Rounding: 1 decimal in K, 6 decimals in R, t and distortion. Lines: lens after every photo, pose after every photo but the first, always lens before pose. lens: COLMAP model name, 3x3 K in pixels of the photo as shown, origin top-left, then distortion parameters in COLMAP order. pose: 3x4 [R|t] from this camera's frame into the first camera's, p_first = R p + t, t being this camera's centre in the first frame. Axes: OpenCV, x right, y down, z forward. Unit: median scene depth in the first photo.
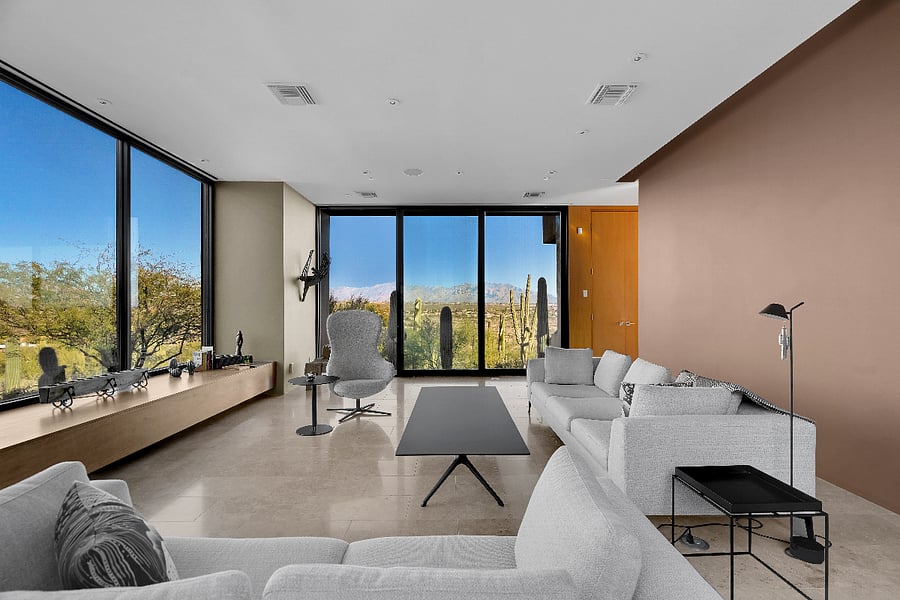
lens RADIAL K [[416.4, 0, 450.0], [0, 416.4, 300.0], [0, 0, 1]] dist [0.001723, 0.000330]
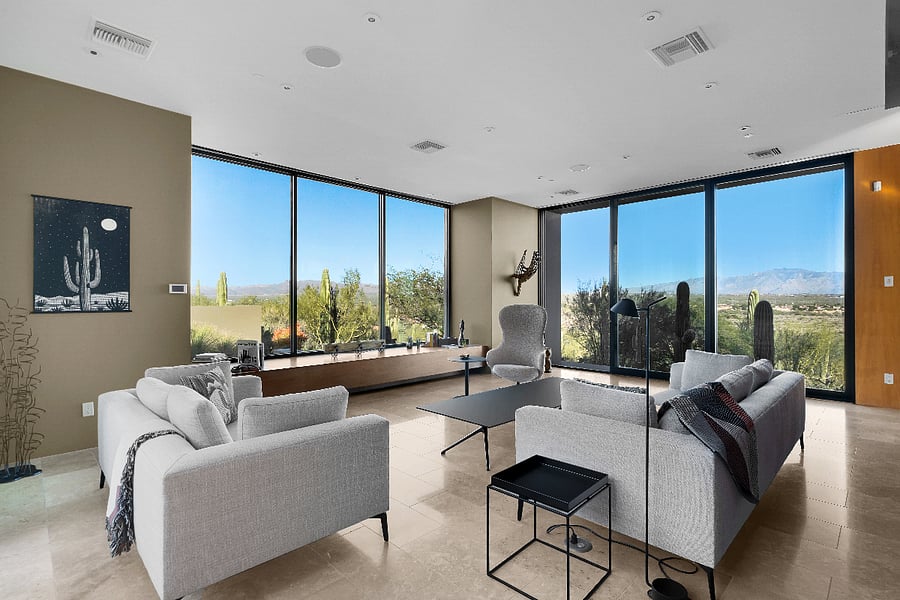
lens RADIAL K [[436.2, 0, 450.0], [0, 436.2, 300.0], [0, 0, 1]] dist [0.041101, 0.000230]
pose [[0.709086, 0.003022, -0.705115, 0.405308], [0.012008, 0.999794, 0.016361, -0.008037], [0.705019, -0.020068, 0.708904, 0.014867]]
